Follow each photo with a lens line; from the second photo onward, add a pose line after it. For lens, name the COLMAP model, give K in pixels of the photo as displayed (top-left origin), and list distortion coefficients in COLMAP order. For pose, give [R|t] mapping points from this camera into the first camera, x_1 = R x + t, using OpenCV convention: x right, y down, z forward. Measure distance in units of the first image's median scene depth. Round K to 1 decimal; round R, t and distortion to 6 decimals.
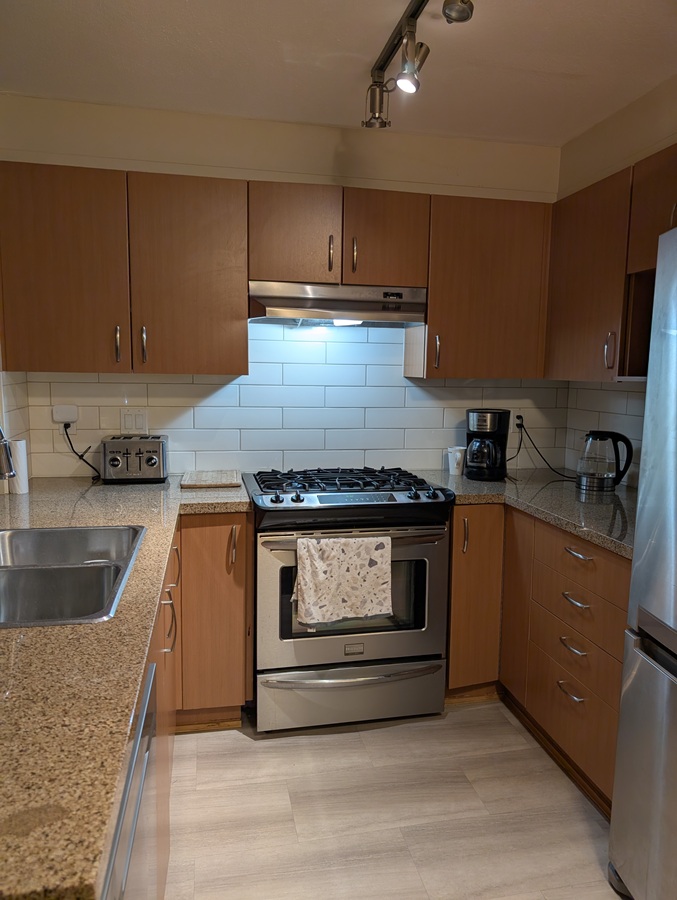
lens RADIAL K [[642.6, 0, 339.7], [0, 642.6, 451.2], [0, 0, 1]] dist [0.026377, -0.006500]
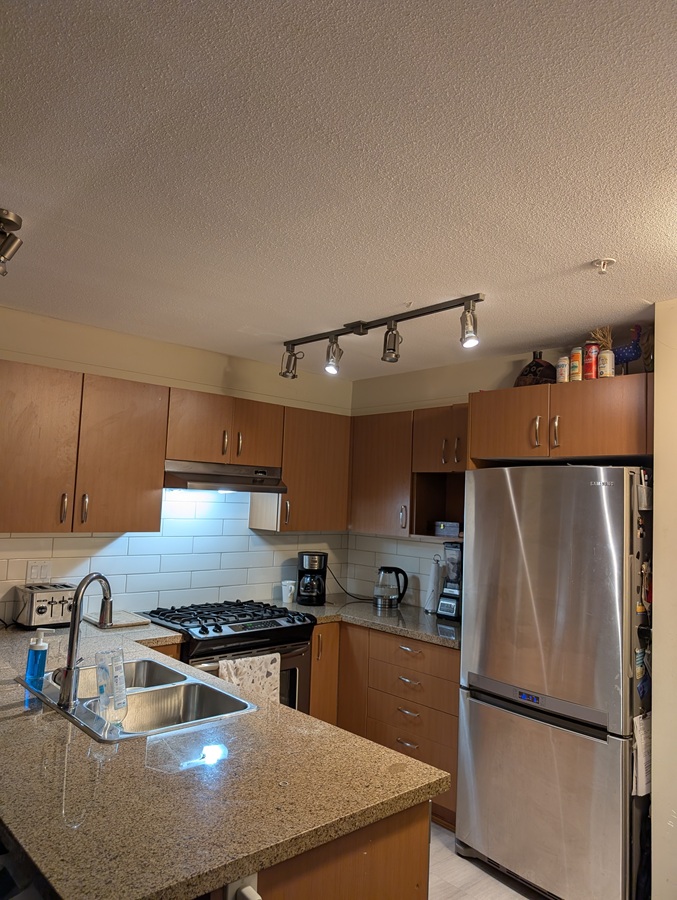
lens RADIAL K [[642.6, 0, 339.3], [0, 642.6, 447.5], [0, 0, 1]] dist [0.026377, -0.006500]
pose [[0.863623, 0.059354, 0.500632, -0.482386], [0.036596, 0.983044, -0.179680, -0.041051], [-0.502808, 0.173497, 0.846807, -0.276587]]
